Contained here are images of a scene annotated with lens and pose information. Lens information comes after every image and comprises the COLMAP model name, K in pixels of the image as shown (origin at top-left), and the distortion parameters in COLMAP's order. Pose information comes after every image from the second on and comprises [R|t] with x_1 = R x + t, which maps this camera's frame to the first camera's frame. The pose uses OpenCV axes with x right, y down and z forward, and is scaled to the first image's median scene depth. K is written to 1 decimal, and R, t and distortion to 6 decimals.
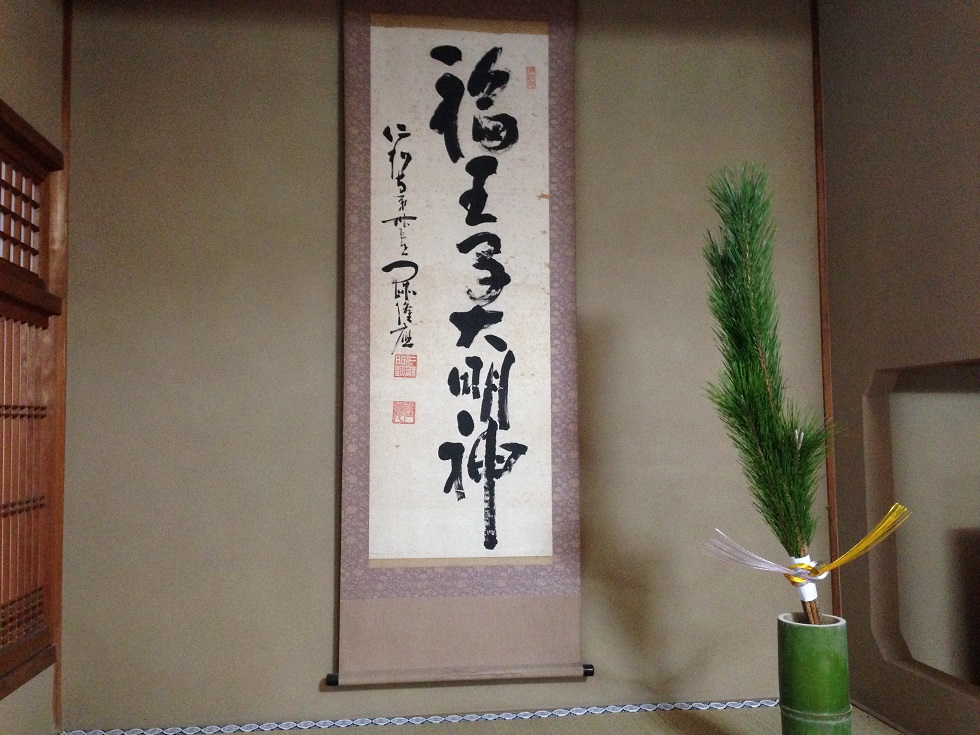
lens RADIAL K [[930.6, 0, 490.0], [0, 930.6, 367.5], [0, 0, 1]] dist [0.010164, 0.004169]
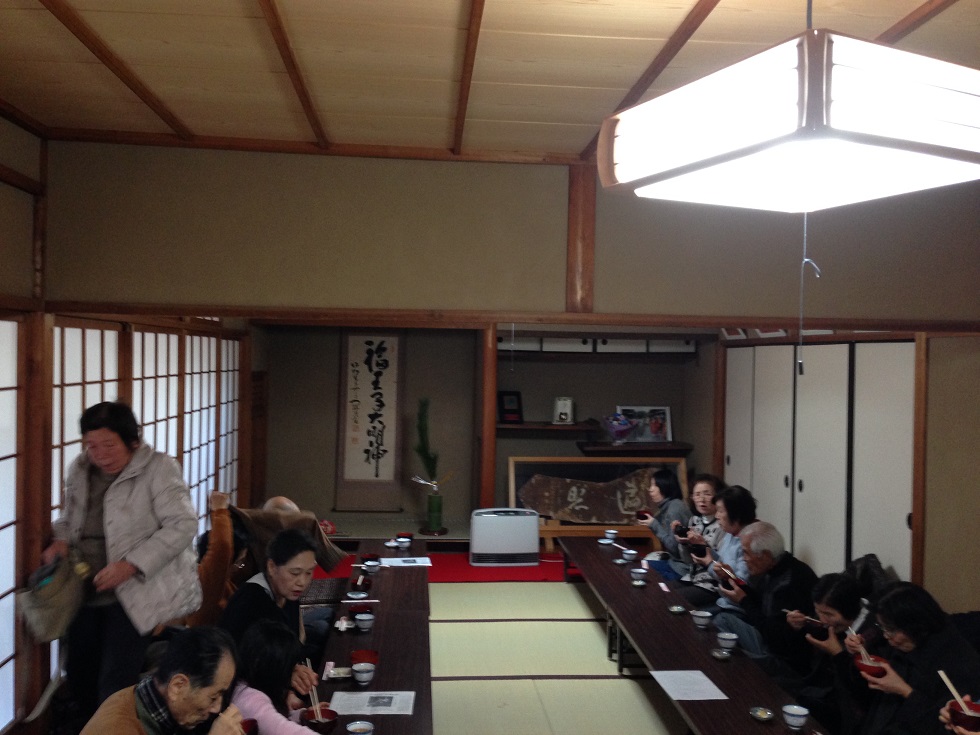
lens RADIAL K [[930.6, 0, 490.0], [0, 930.6, 367.5], [0, 0, 1]] dist [0.010164, 0.004169]
pose [[0.999017, 0.035046, -0.027142, 0.536618], [-0.032972, 0.996757, 0.073411, -0.532092], [0.029627, -0.072444, 0.996932, -2.670082]]
